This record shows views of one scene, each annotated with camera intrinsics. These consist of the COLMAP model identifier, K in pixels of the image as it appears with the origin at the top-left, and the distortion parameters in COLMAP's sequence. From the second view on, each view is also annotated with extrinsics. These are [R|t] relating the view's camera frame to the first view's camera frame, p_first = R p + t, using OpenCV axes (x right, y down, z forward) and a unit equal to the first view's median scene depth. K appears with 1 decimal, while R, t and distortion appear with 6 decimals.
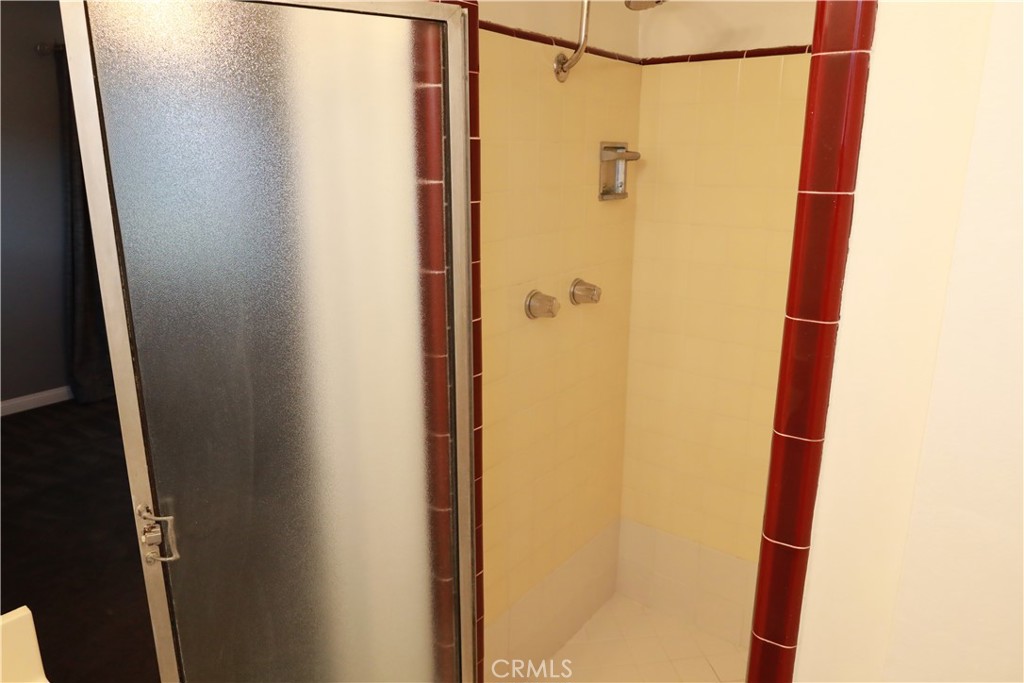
lens RADIAL K [[697.8, 0, 515.1], [0, 697.8, 345.4], [0, 0, 1]] dist [-0.004280, -0.004284]
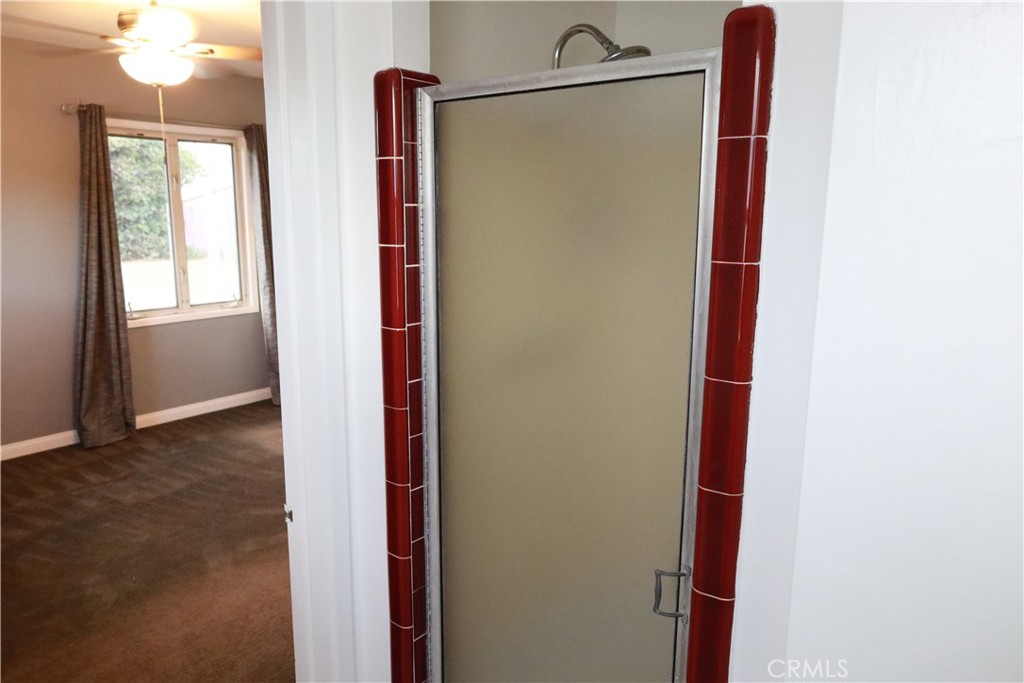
lens RADIAL K [[697.8, 0, 511.3], [0, 697.8, 341.8], [0, 0, 1]] dist [-0.004280, -0.004284]
pose [[0.999673, 0.005688, -0.024942, 0.085923], [-0.007446, 0.997451, -0.070963, -0.012086], [0.024475, 0.071126, 0.997167, -0.051577]]
